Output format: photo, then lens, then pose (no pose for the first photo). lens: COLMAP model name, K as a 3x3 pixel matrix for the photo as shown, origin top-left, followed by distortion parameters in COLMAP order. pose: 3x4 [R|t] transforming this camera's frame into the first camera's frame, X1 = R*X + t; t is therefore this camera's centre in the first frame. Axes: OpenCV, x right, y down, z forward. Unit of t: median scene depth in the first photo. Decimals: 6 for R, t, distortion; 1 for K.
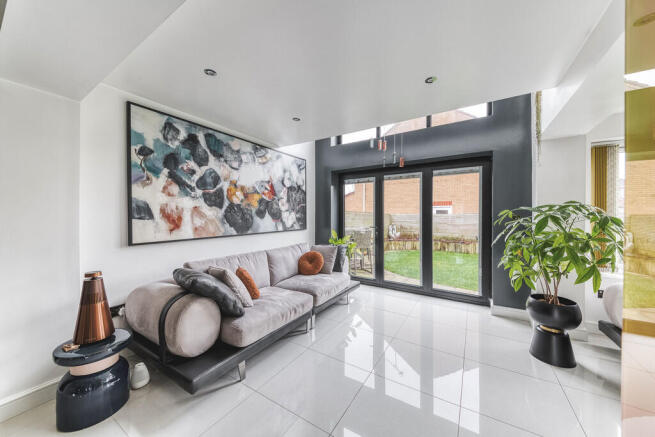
lens RADIAL K [[225.3, 0, 327.5], [0, 225.3, 218.5], [0, 0, 1]] dist [-0.001699, -0.000175]
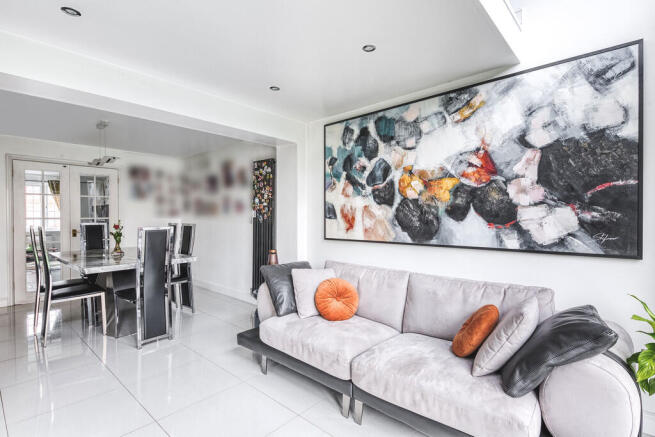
lens RADIAL K [[307.0, 0, 327.5], [0, 307.0, 218.5], [0, 0, 1]] dist [0.004436, -0.008711]
pose [[-0.170022, 0.011220, -0.985376, 0.596256], [-0.010536, 0.999857, 0.013203, -0.014424], [0.985384, 0.012627, -0.169879, 0.949738]]
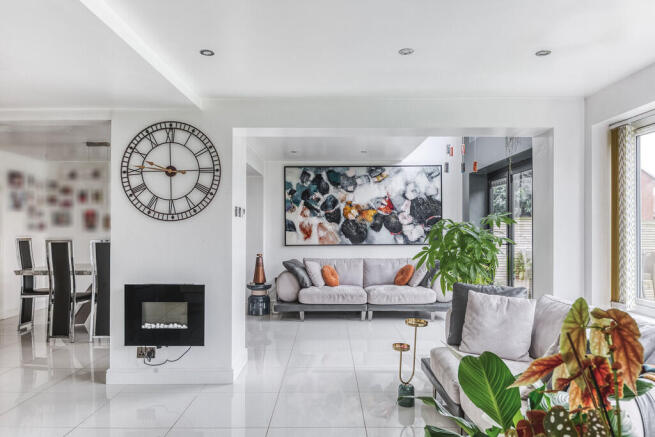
lens RADIAL K [[448.3, 0, 327.5], [0, 448.3, 218.5], [0, 0, 1]] dist [0.004262, 0.000847]
pose [[0.513626, -0.012905, -0.857917, 1.738142], [-0.006922, 0.999792, -0.019183, -0.023543], [0.857986, 0.015791, 0.513430, -0.407715]]
